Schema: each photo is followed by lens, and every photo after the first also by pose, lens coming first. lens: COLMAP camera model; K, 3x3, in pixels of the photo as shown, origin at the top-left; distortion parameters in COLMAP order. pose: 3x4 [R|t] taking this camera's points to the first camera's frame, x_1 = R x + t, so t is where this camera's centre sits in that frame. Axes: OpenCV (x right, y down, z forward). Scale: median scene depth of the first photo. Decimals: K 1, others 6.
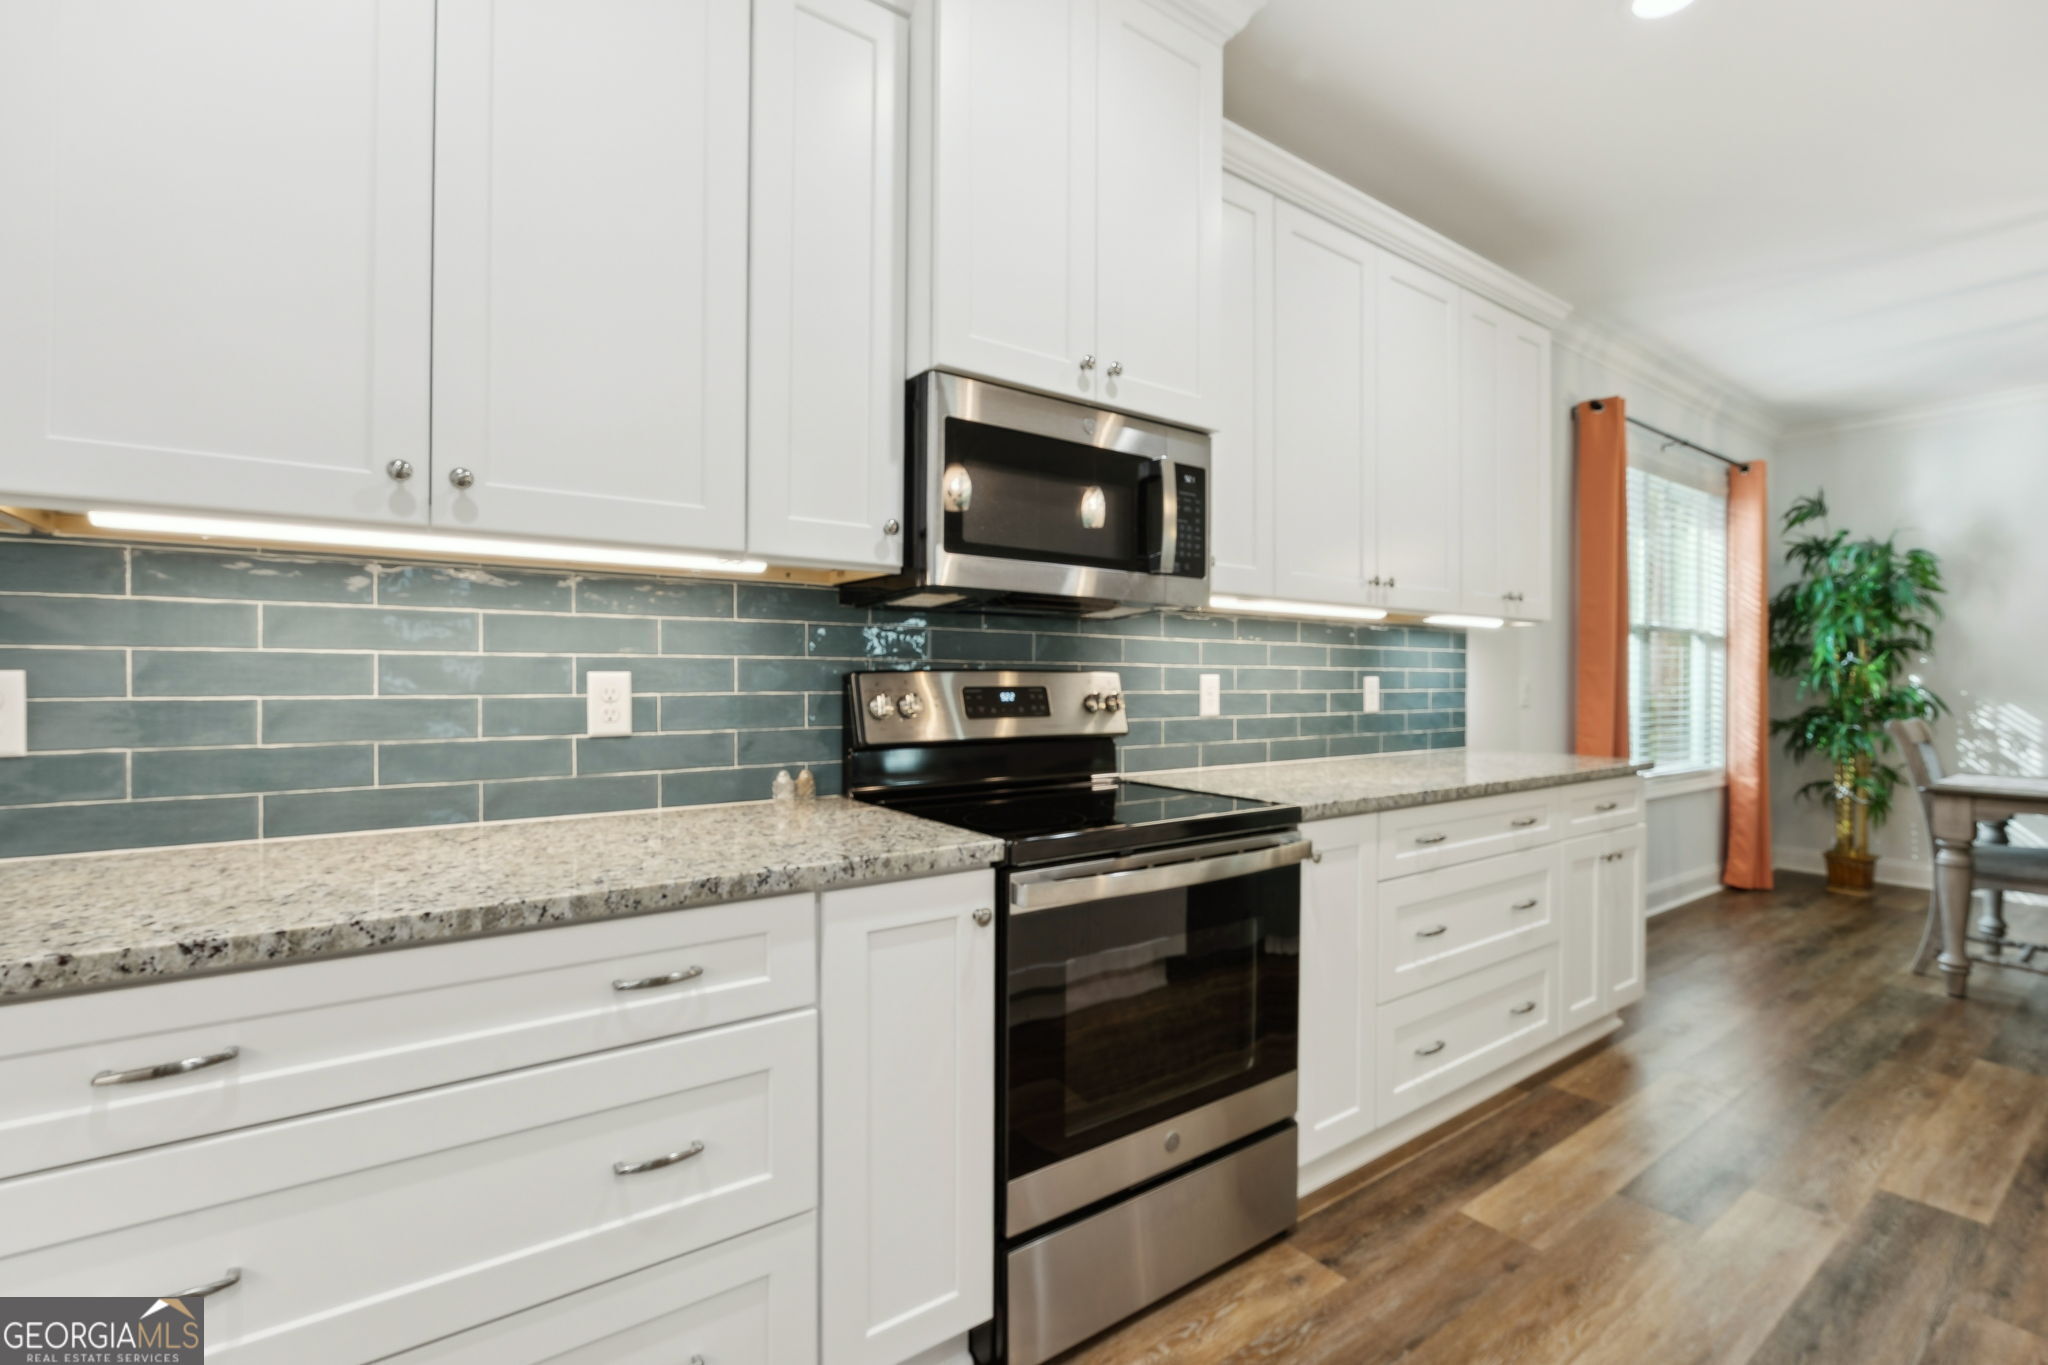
lens RADIAL K [[897.3, 0, 1026.9], [0, 897.3, 674.2], [0, 0, 1]] dist [-0.022398, 0.001956]
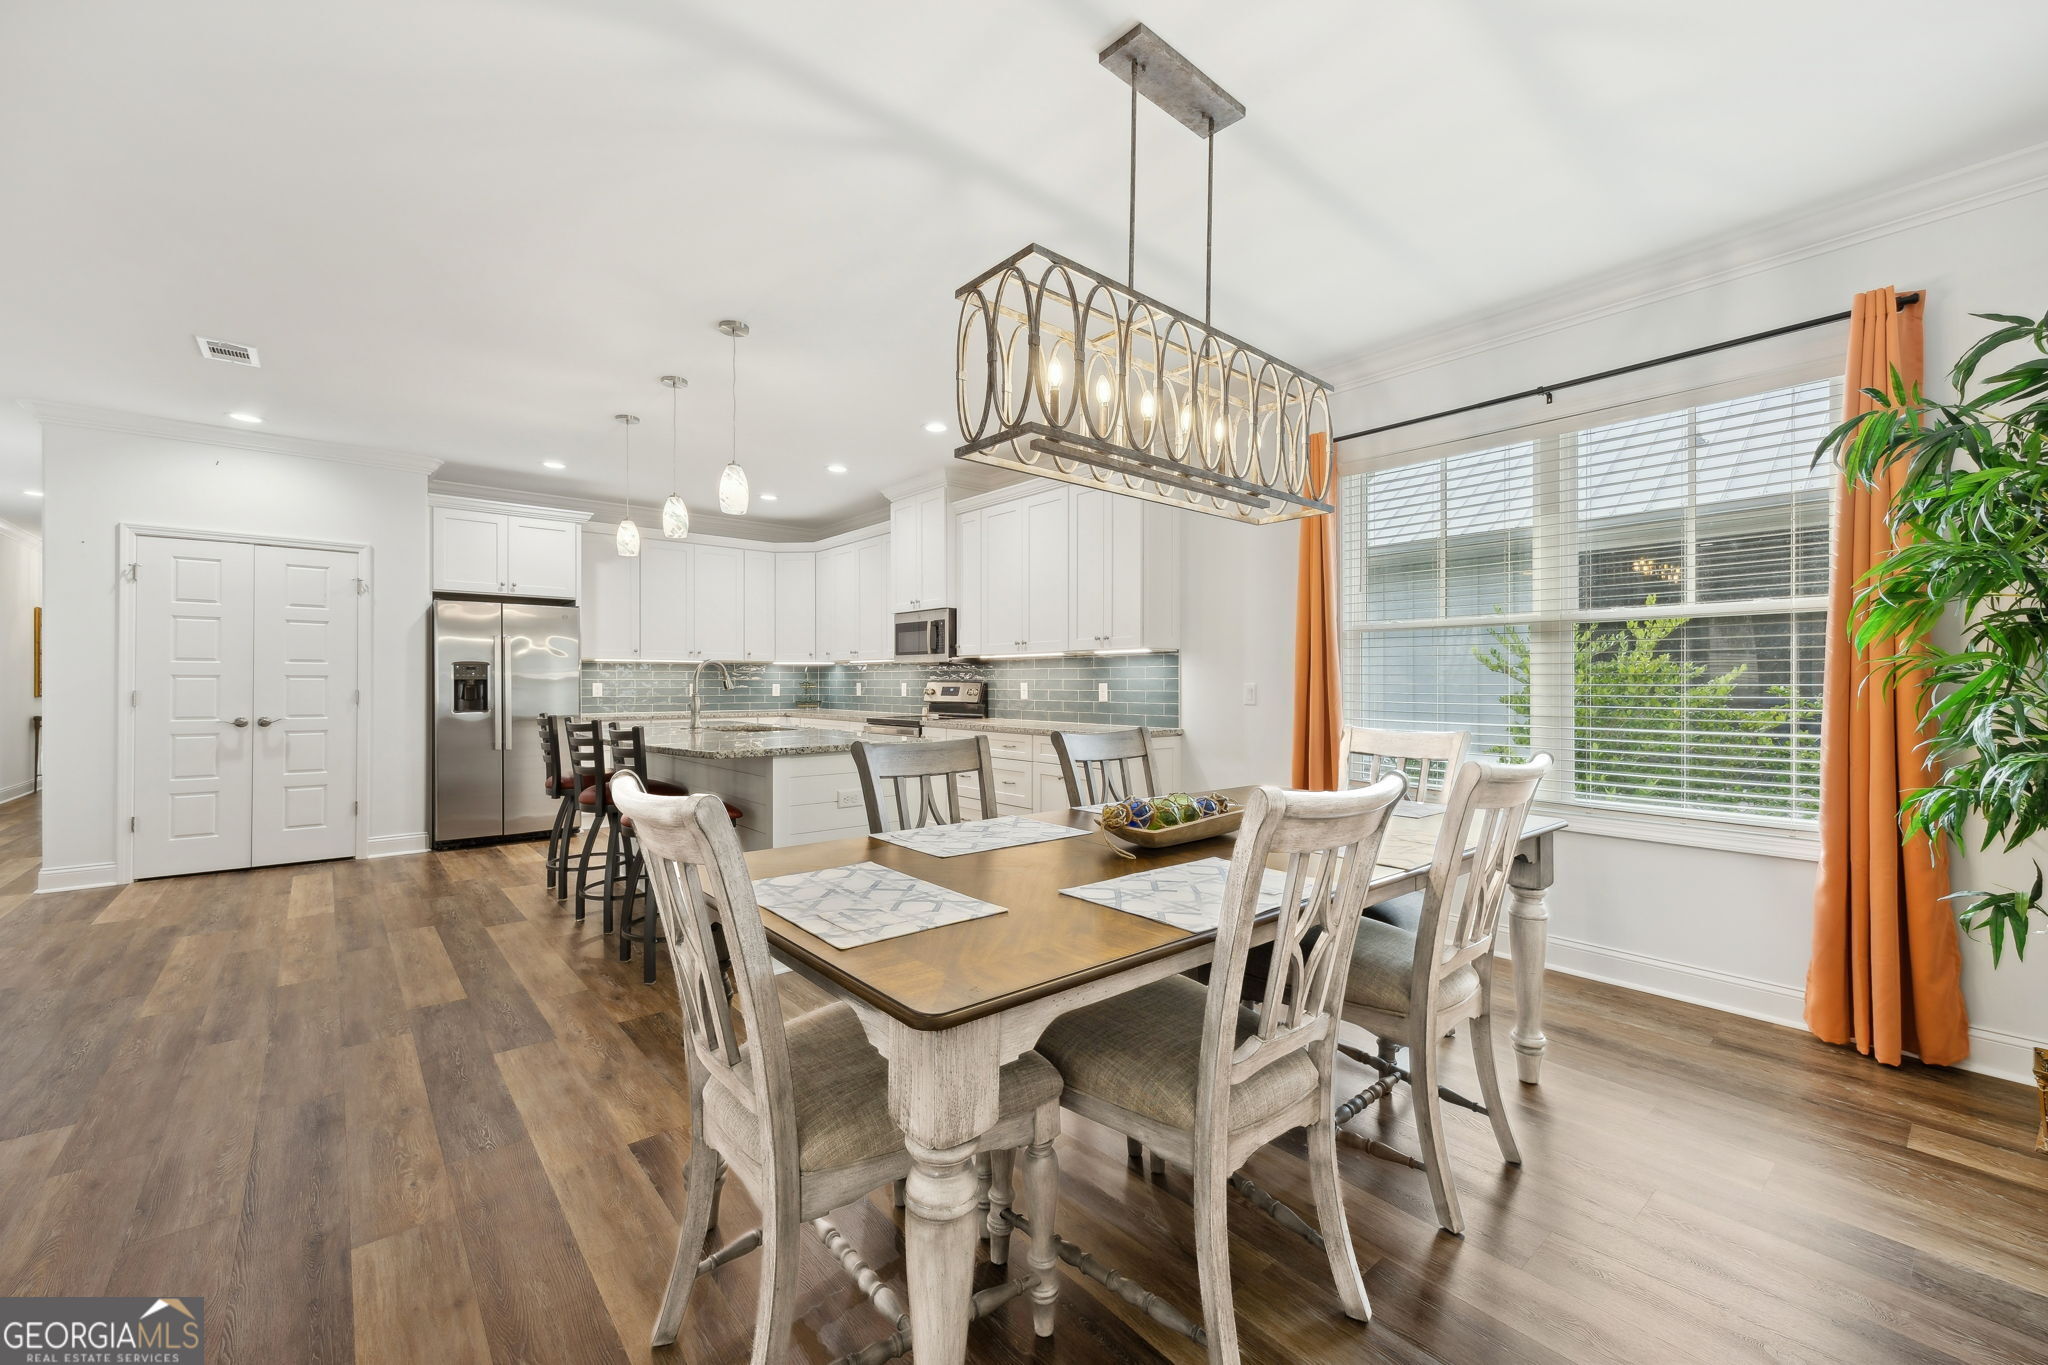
lens RADIAL K [[807.9, 0, 1028.6], [0, 807.9, 681.5], [0, 0, 1]] dist [-0.013628, 0.000810]
pose [[0.109016, -0.008187, -0.994006, 3.691915], [-0.001181, 0.999964, -0.008366, 0.025018], [0.994039, 0.002086, 0.109003, 1.156712]]
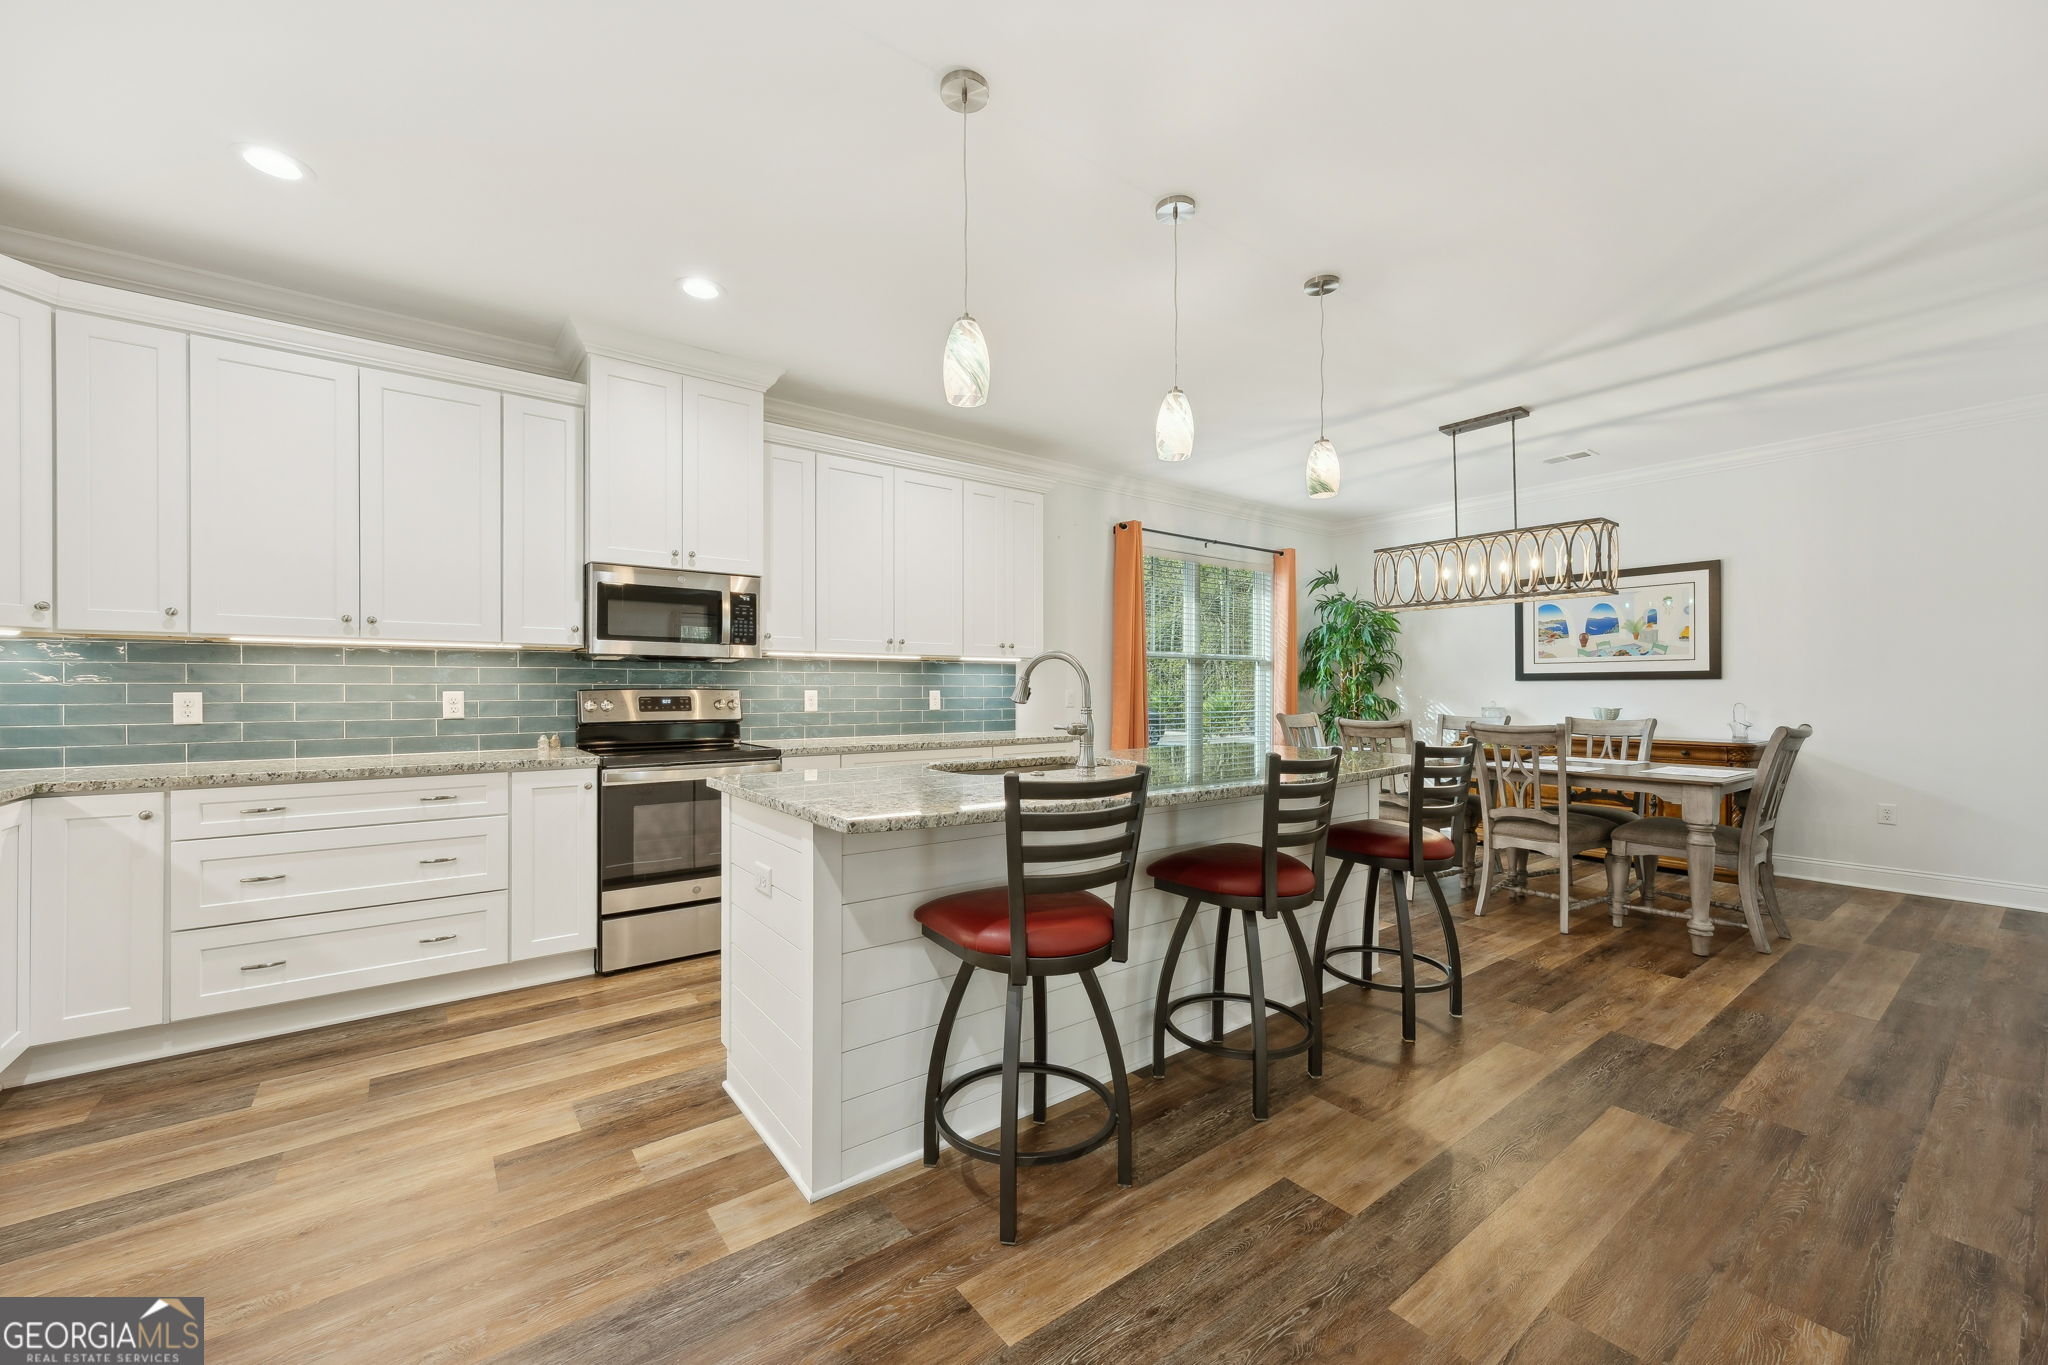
lens RADIAL K [[786.0, 0, 1028.5], [0, 786.0, 687.0], [0, 0, 1]] dist [-0.005553, 0.001455]
pose [[0.999609, -0.006038, 0.027289, 0.940714], [0.006037, 0.999982, 0.000127, -0.004218], [-0.027290, 0.000038, 0.999628, -1.043827]]
